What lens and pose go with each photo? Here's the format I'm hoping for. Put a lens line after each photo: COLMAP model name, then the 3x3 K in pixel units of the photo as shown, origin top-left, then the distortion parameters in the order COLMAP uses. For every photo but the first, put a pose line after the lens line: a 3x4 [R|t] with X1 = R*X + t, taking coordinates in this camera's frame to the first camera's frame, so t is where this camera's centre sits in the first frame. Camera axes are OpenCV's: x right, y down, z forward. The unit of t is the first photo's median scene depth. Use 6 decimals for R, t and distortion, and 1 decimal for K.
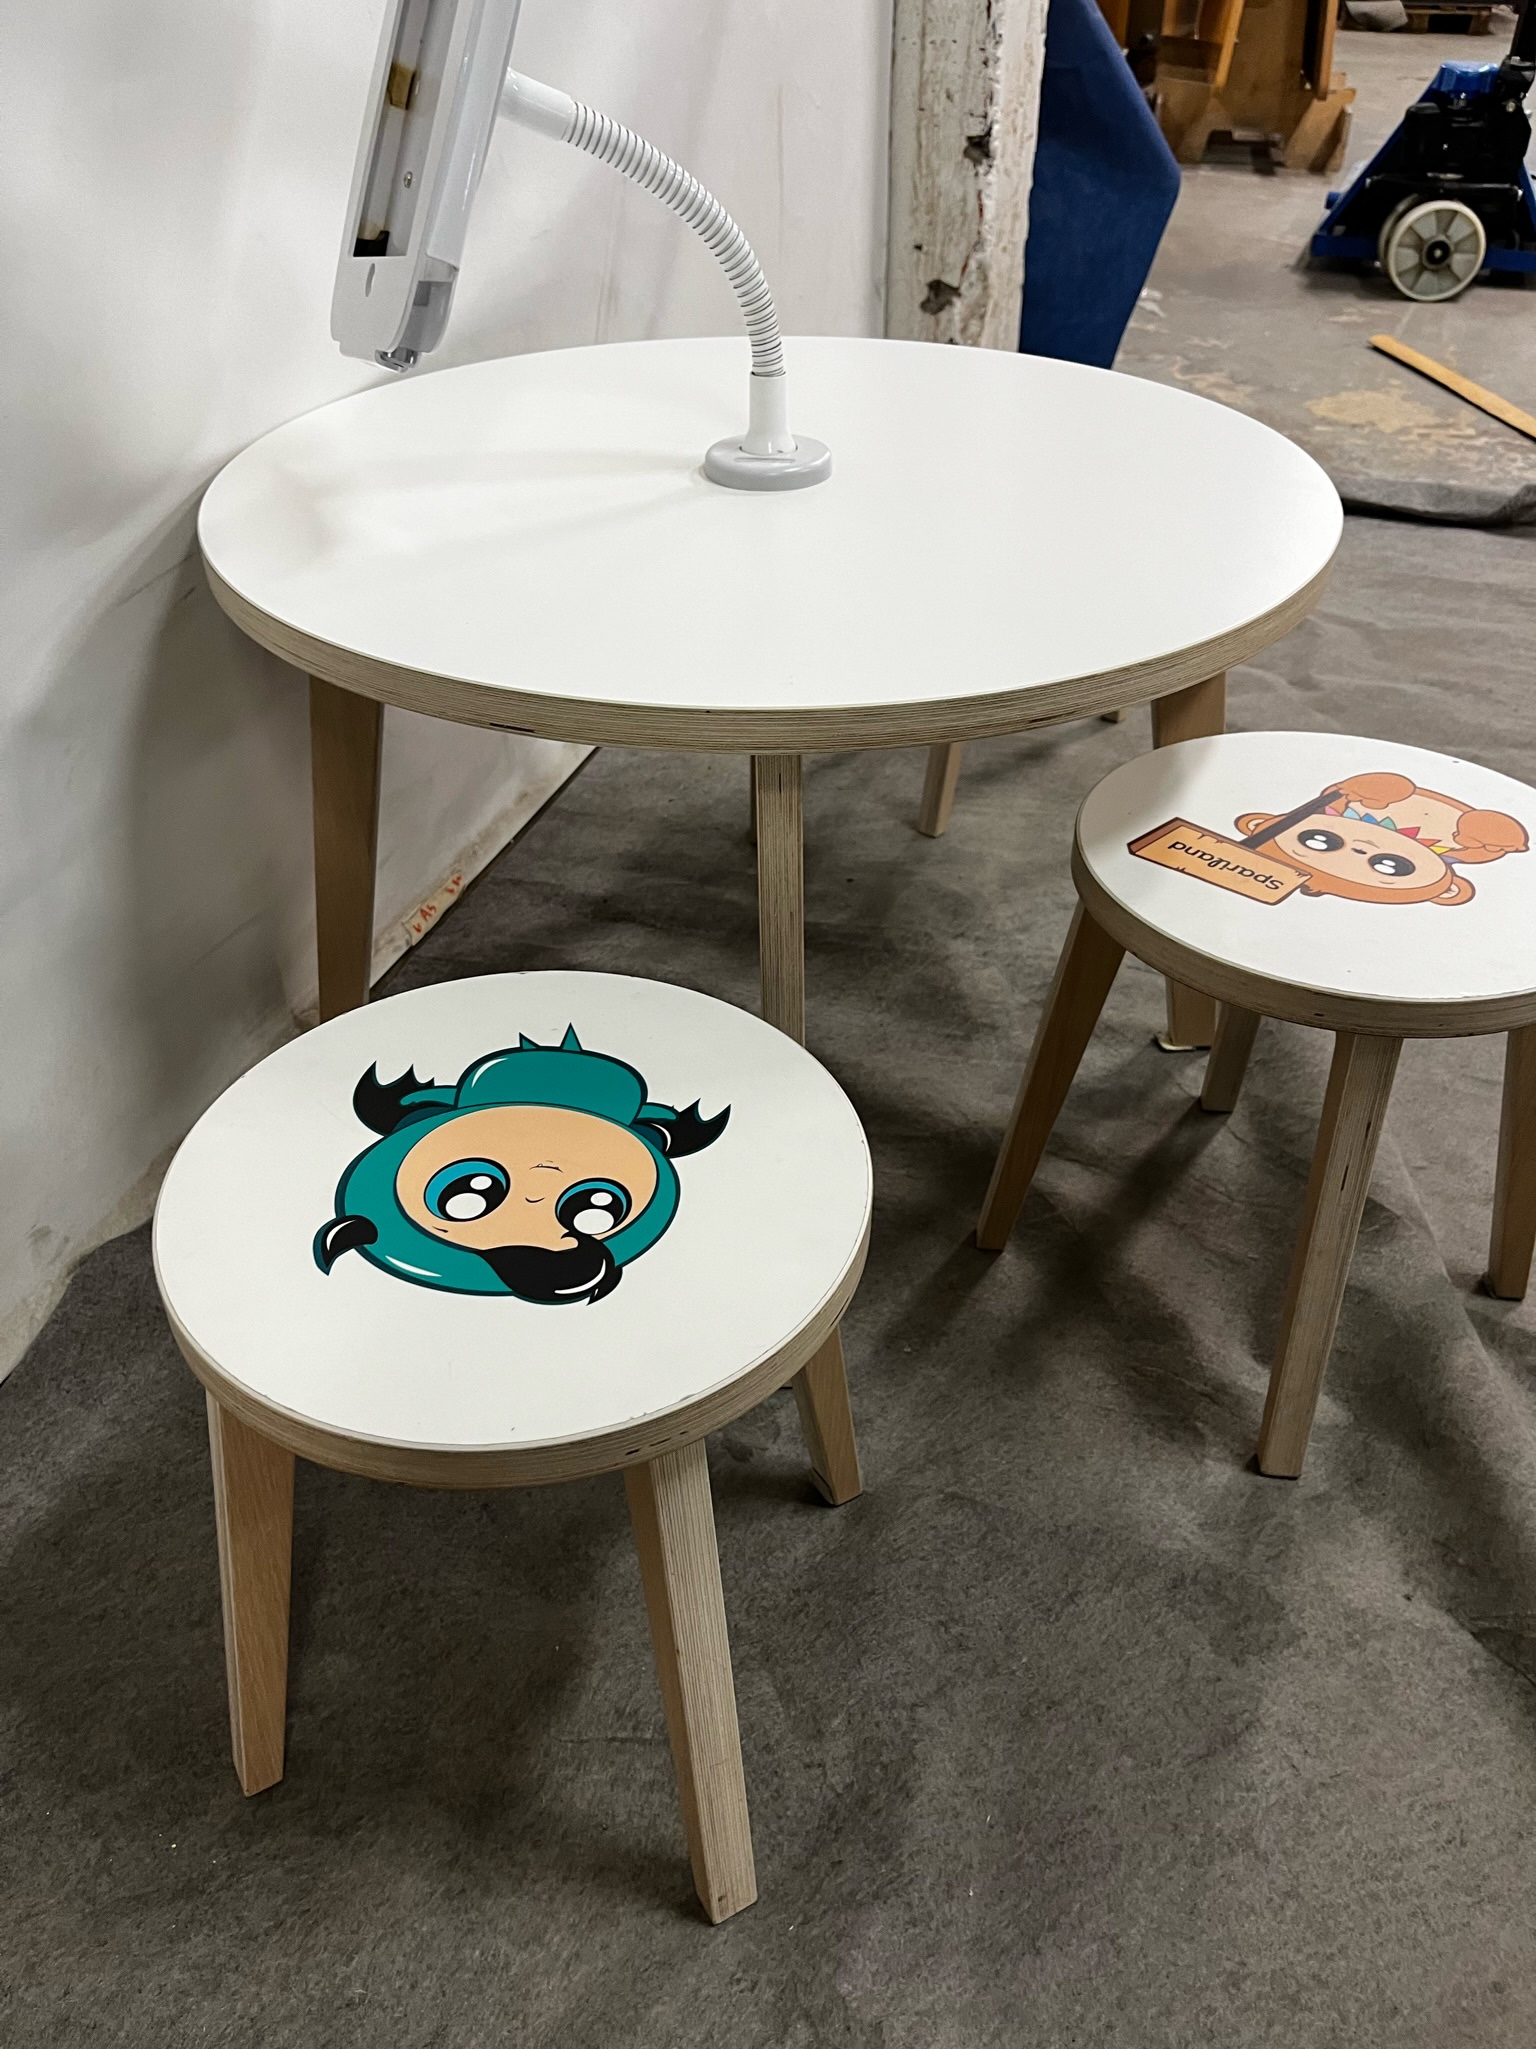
lens RADIAL K [[1591.1, 0, 779.0], [0, 1591.1, 1032.3], [0, 0, 1]] dist [0.064316, -0.111710]
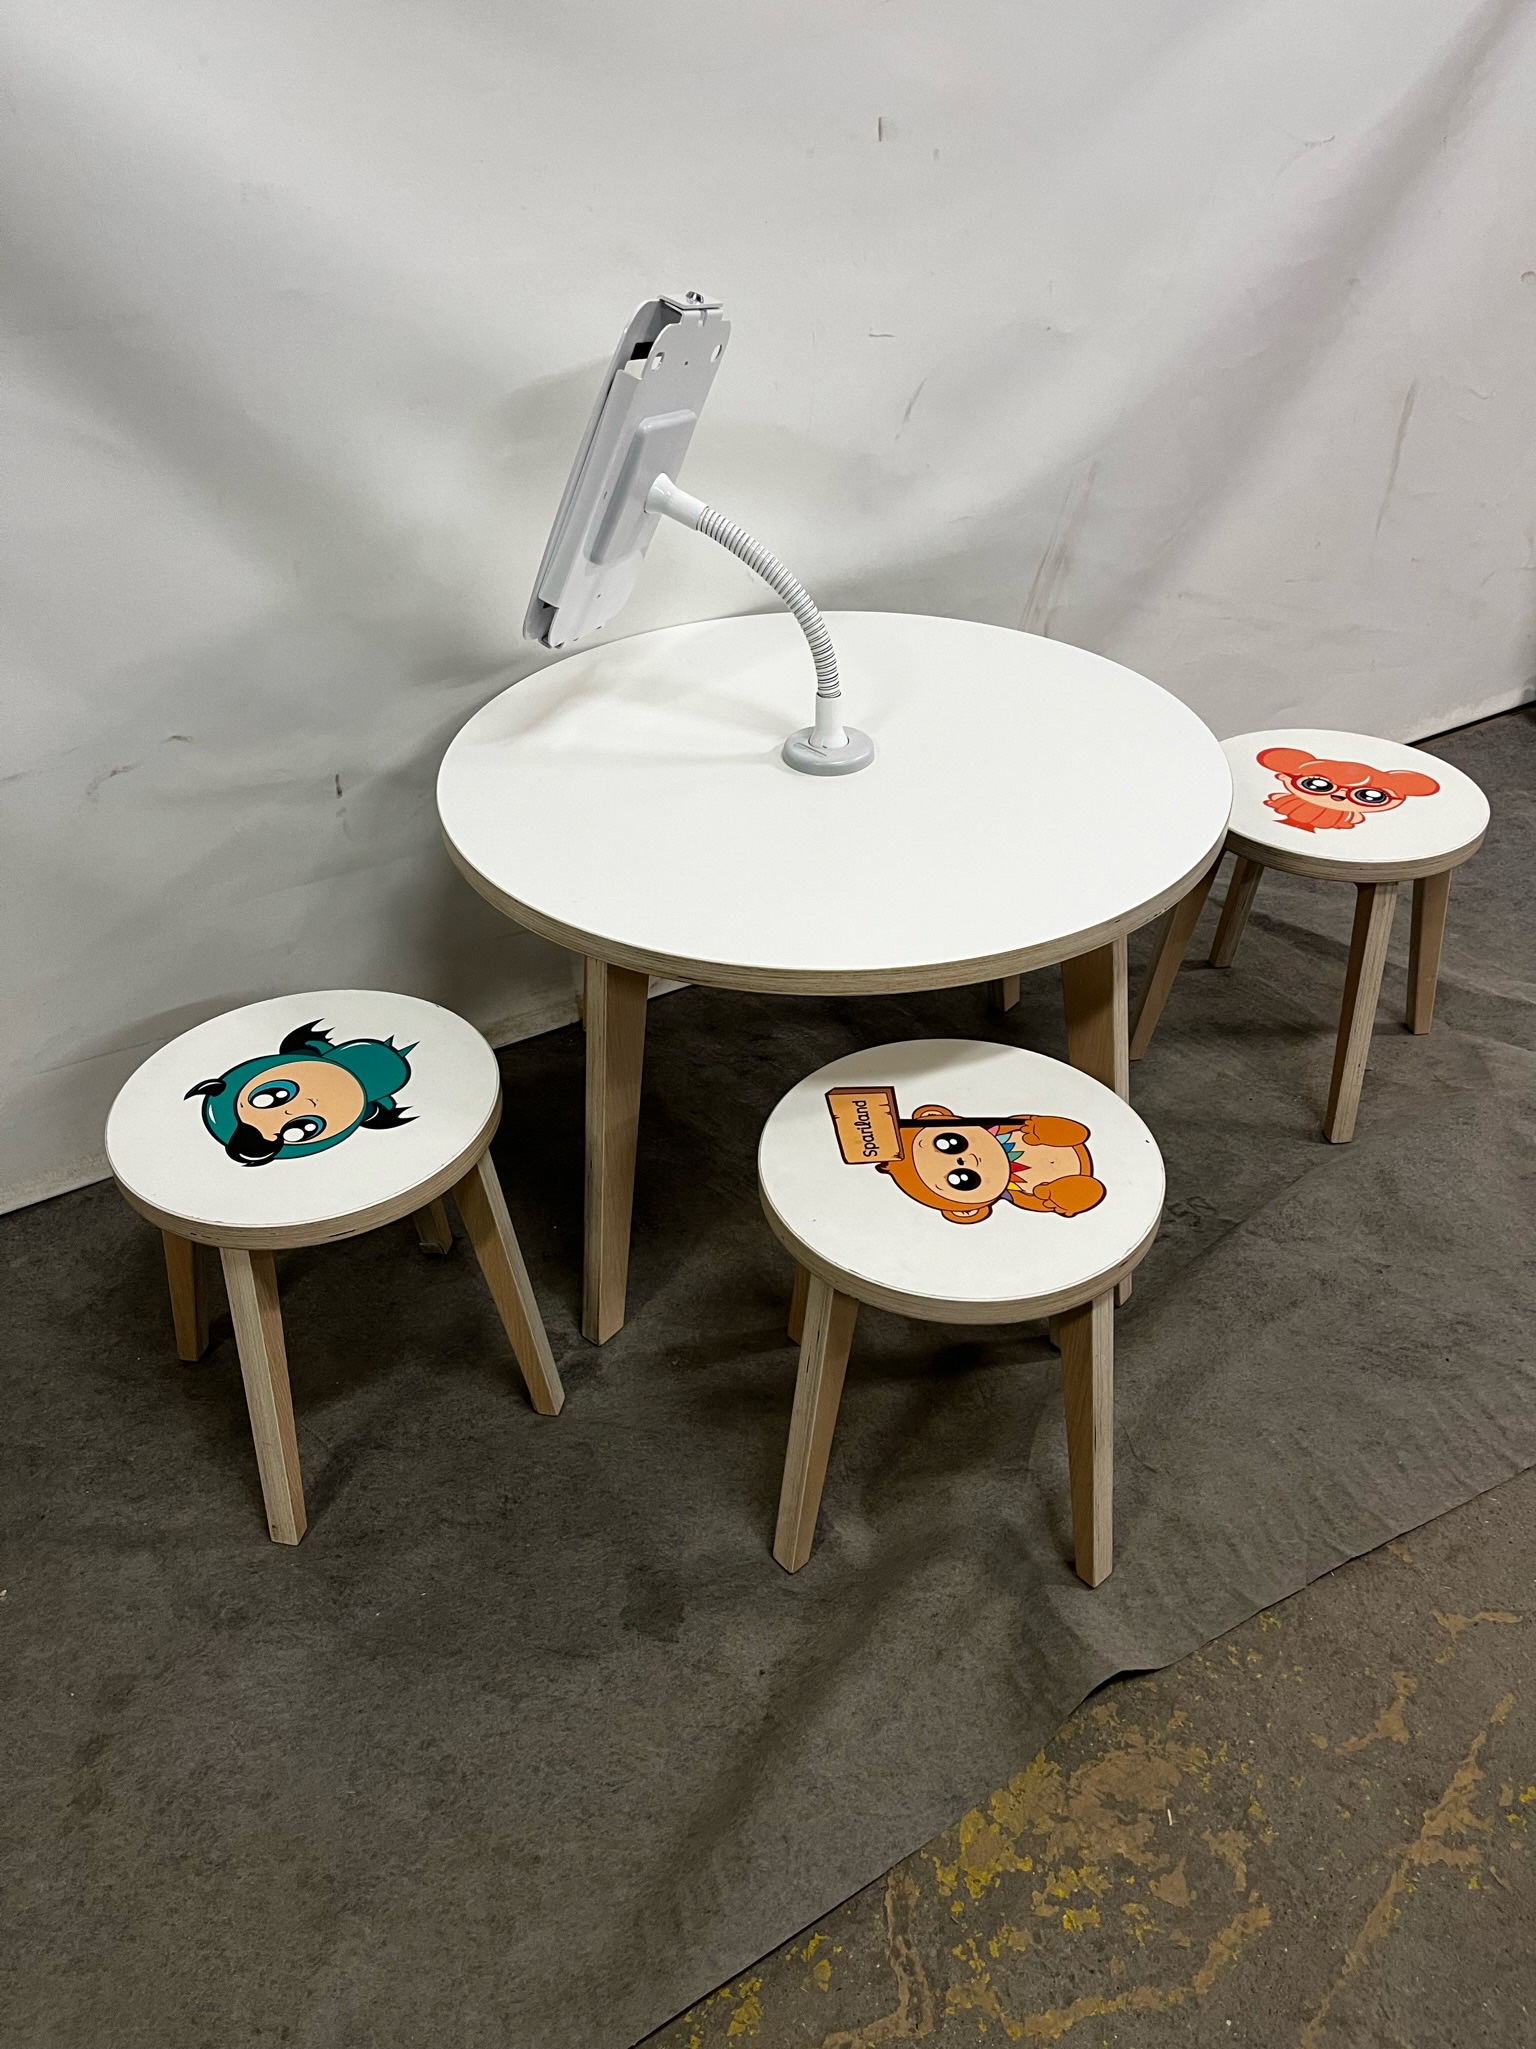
lens RADIAL K [[1593.6, 0, 756.4], [0, 1593.6, 1041.0], [0, 0, 1]] dist [-0.005545, 0.049242]
pose [[0.745246, 0.378046, -0.549263, 1.016004], [-0.379908, 0.917701, 0.116170, -0.323228], [0.547977, 0.122094, 0.827535, -0.204930]]
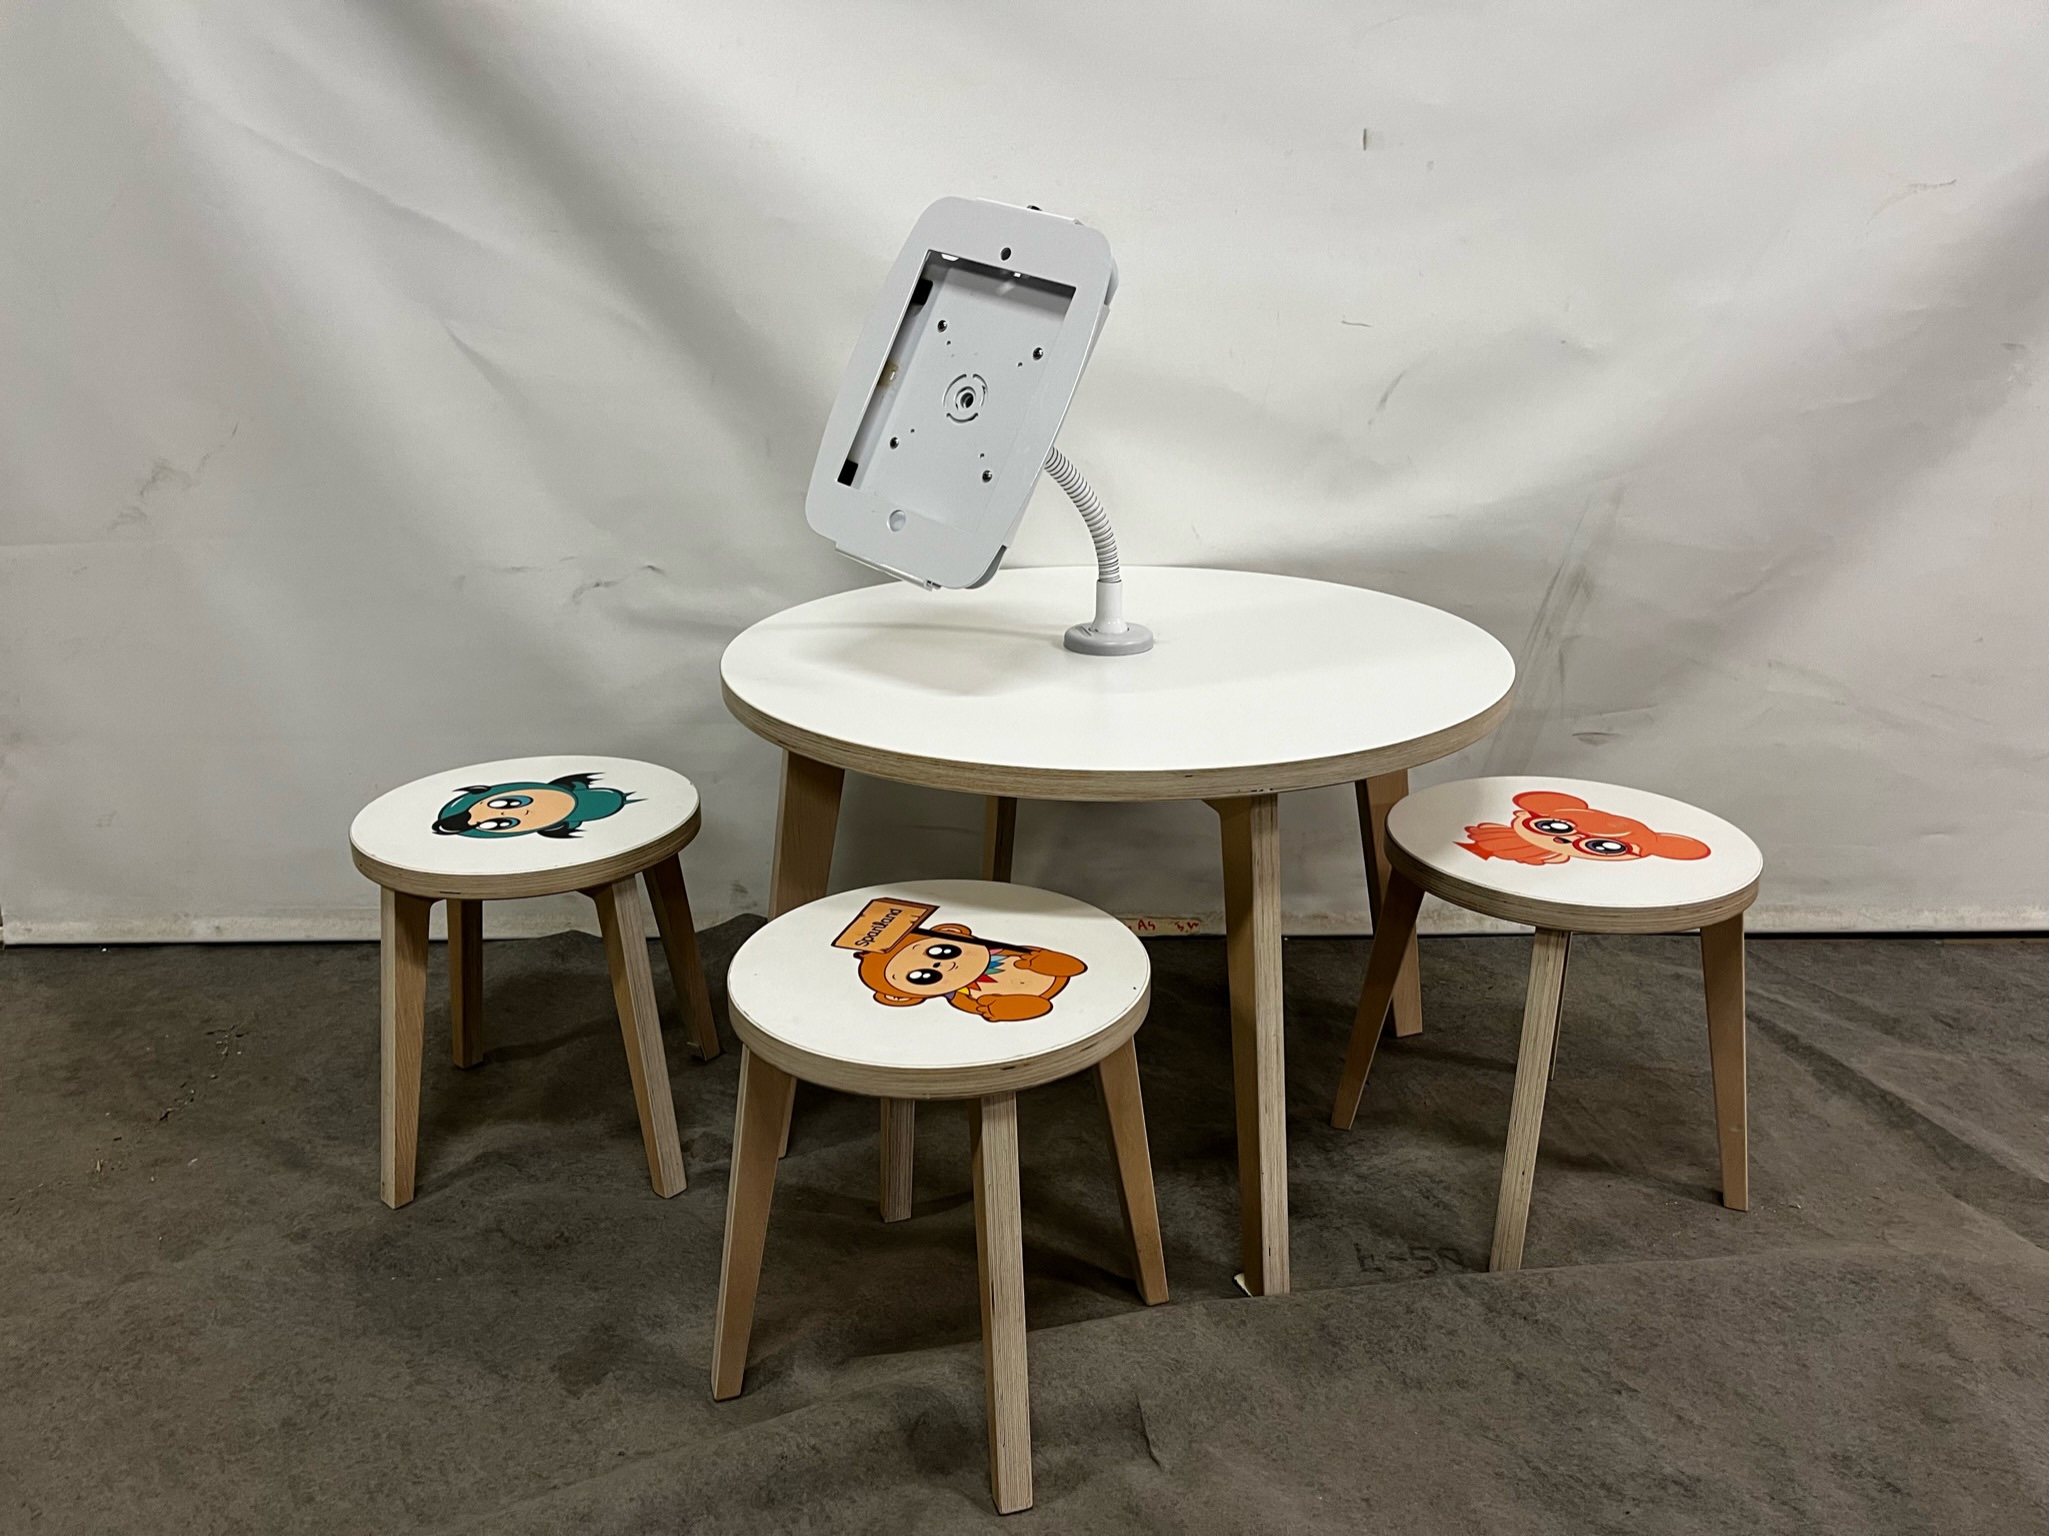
lens RADIAL K [[1581.5, 0, 1000.2], [0, 1581.5, 771.1], [0, 0, 1]] dist [0.065118, -0.098578]
pose [[0.296910, 0.305170, -0.904829, 1.605079], [-0.558326, 0.824192, 0.094765, -0.423160], [0.774672, 0.477053, 0.415095, 0.490296]]
